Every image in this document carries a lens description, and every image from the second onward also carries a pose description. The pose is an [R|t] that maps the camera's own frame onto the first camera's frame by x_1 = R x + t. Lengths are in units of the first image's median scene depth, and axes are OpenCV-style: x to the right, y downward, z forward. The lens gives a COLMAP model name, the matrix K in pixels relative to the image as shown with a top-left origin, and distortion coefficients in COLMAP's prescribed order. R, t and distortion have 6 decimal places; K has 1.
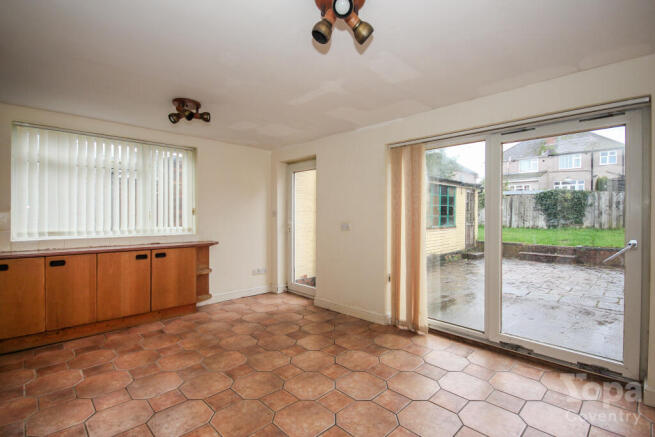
lens RADIAL K [[305.5, 0, 328.5], [0, 305.5, 218.1], [0, 0, 1]] dist [0.000156, -0.006350]
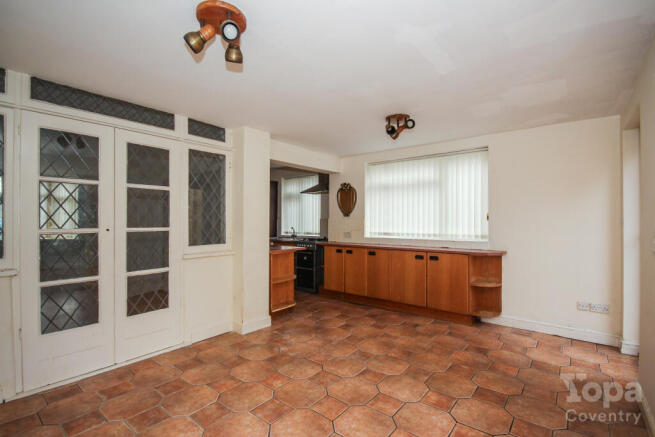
lens RADIAL K [[305.5, 0, 328.5], [0, 305.5, 218.1], [0, 0, 1]] dist [0.000156, -0.006350]
pose [[0.117205, -0.013048, -0.993022, 0.518551], [-0.006440, 0.999883, -0.013899, -0.002238], [0.993087, 0.008025, 0.117107, 0.546334]]
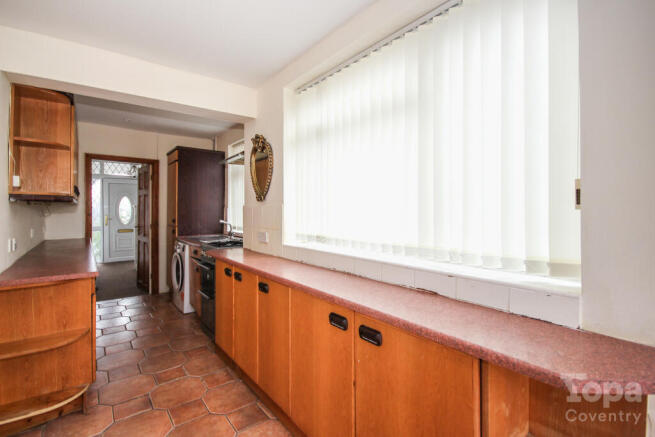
lens RADIAL K [[312.6, 0, 324.3], [0, 312.6, 206.7], [0, 0, 1]] dist [-0.002620, -0.001020]
pose [[-0.115018, -0.009239, -0.993320, -0.234459], [-0.001257, 0.999957, -0.009155, -0.011628], [0.993363, 0.000196, -0.115025, 1.073907]]
